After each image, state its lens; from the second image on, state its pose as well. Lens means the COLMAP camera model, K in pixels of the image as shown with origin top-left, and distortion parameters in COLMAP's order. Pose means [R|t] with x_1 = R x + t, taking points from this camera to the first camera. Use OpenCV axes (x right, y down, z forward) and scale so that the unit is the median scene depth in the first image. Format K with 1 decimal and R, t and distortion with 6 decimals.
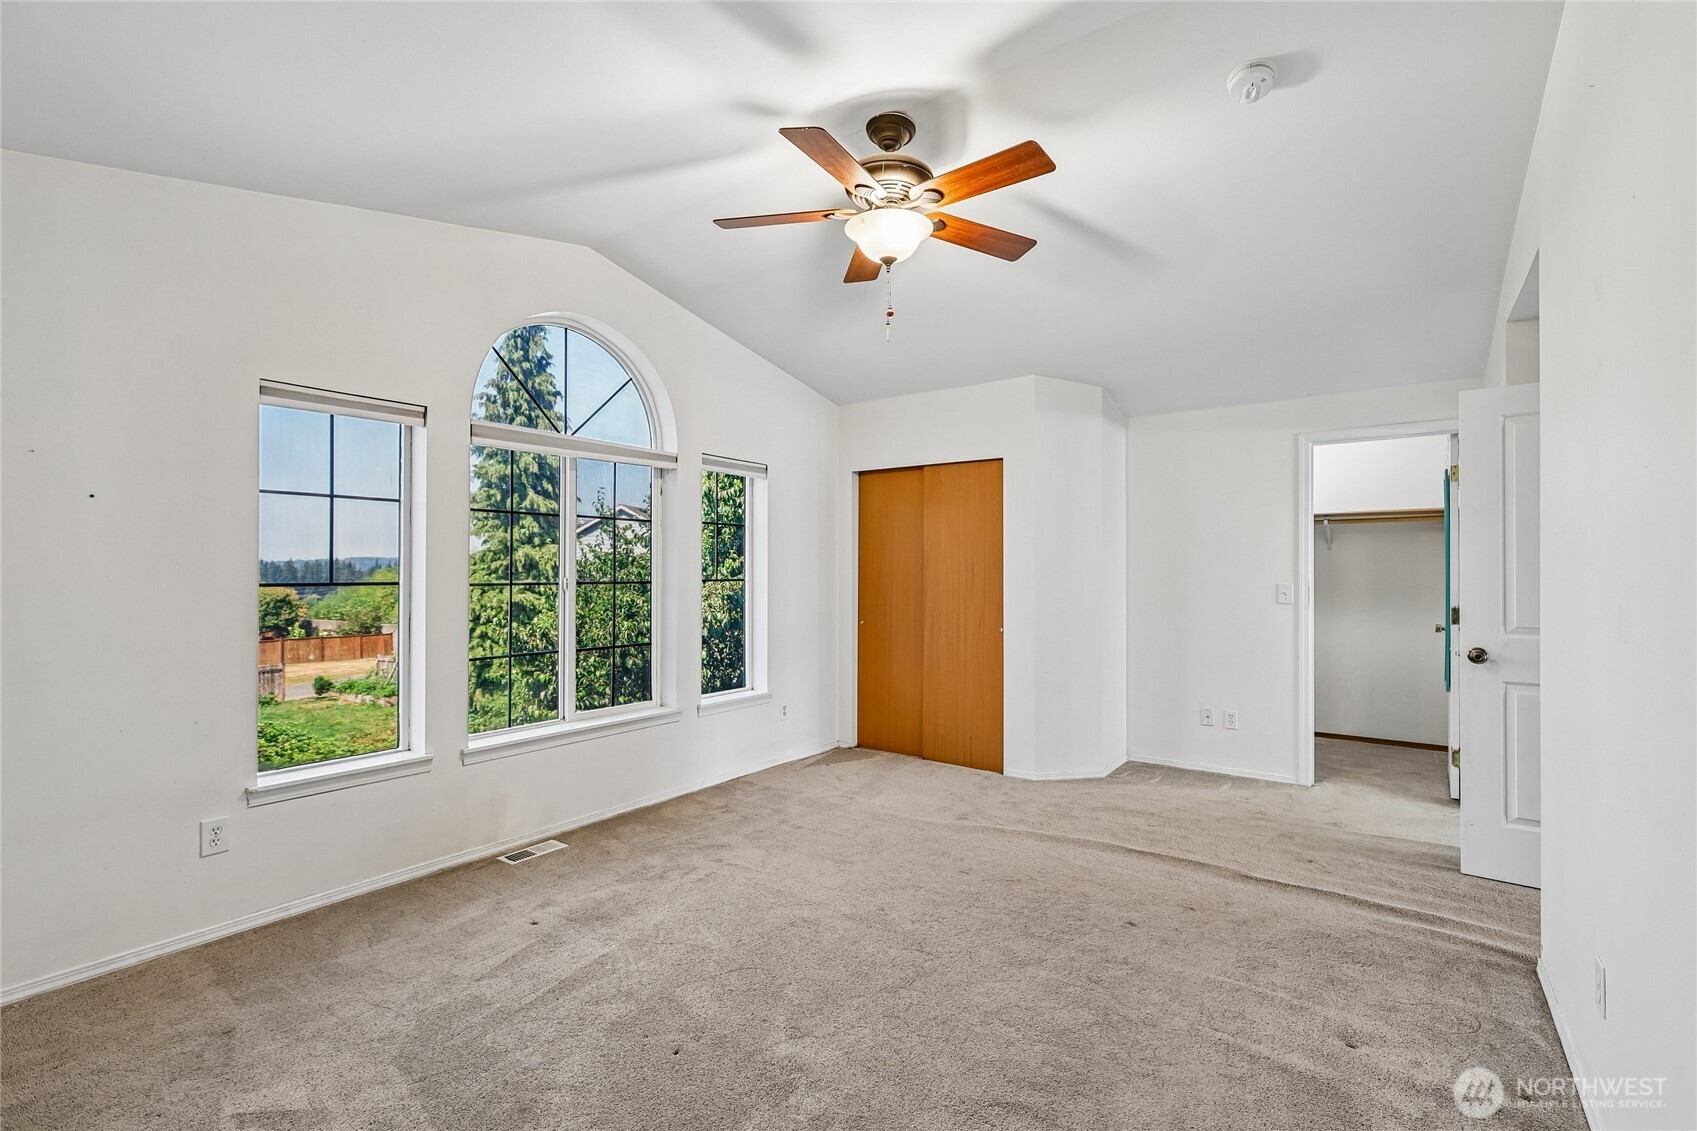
lens RADIAL K [[748.9, 0, 854.9], [0, 748.9, 566.9], [0, 0, 1]] dist [-0.002370, 0.000087]
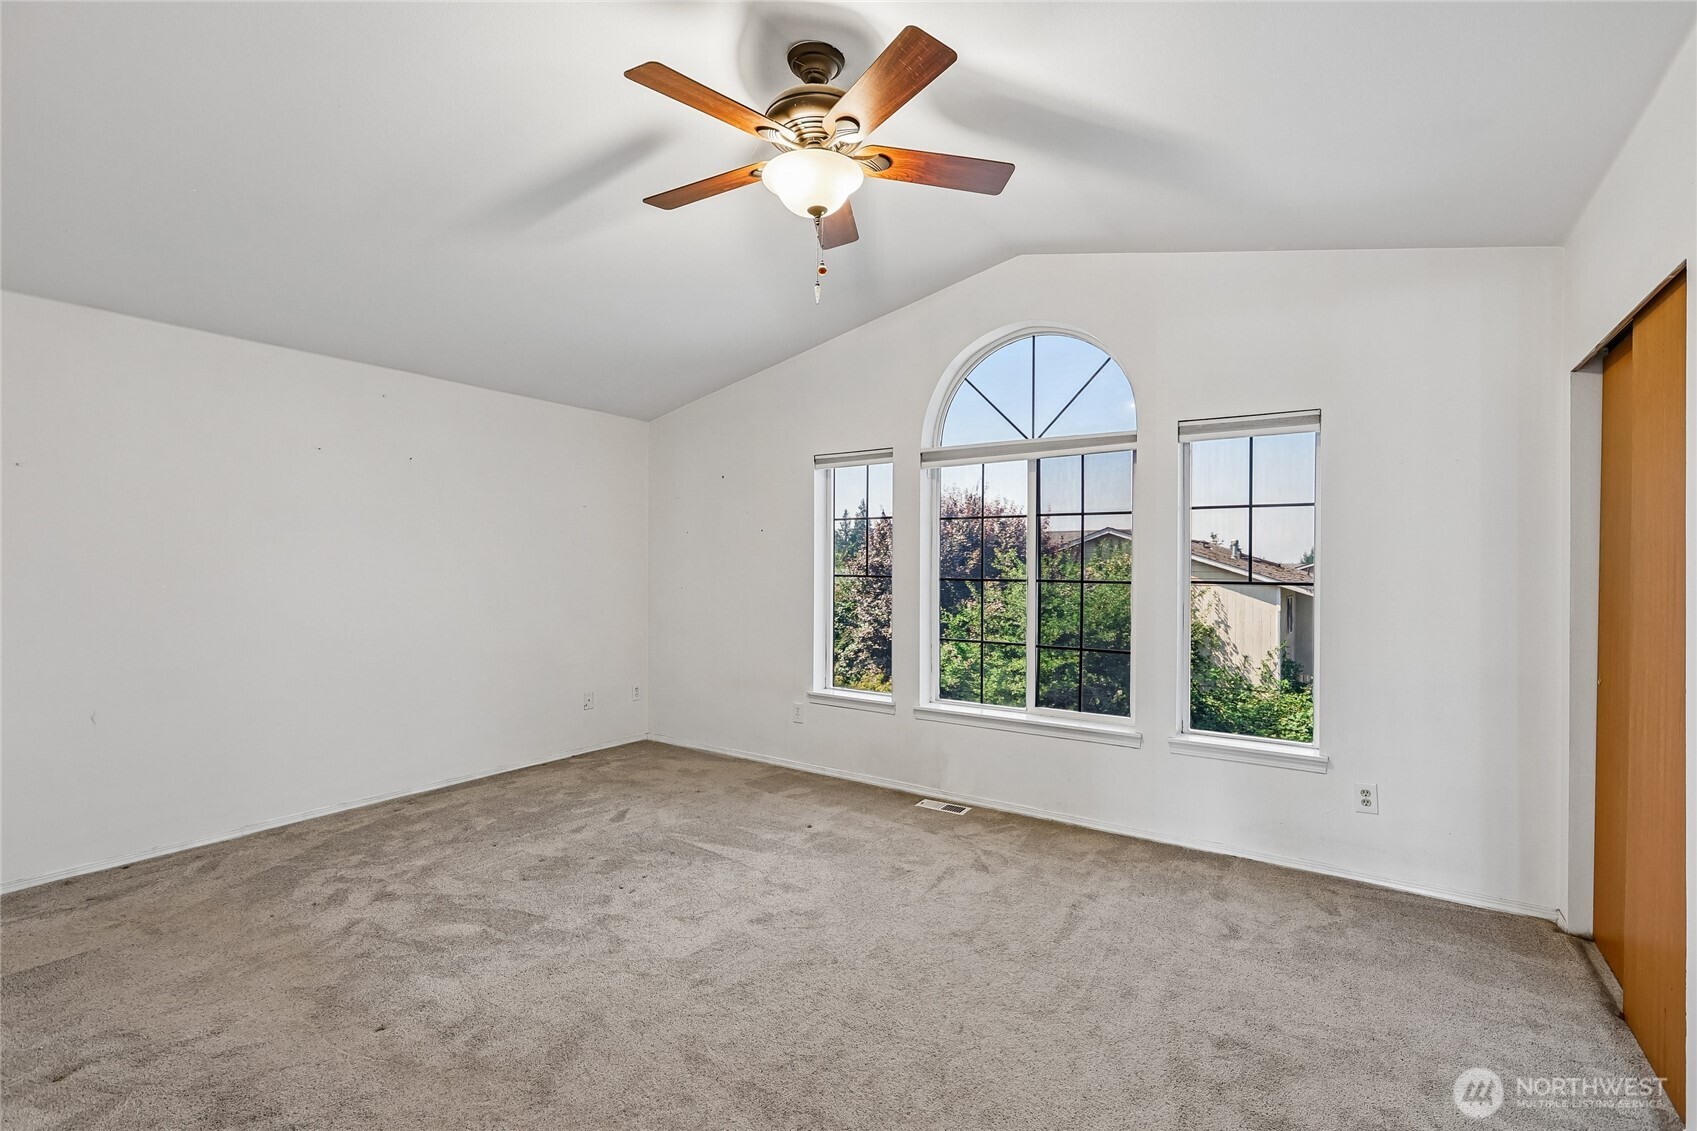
lens RADIAL K [[748.9, 0, 854.0], [0, 748.9, 564.8], [0, 0, 1]] dist [-0.002370, 0.000087]
pose [[0.041790, -0.001607, -0.999125, 0.689316], [-0.001692, 0.999997, -0.001679, 0.002619], [0.999125, 0.001761, 0.041787, 0.755440]]
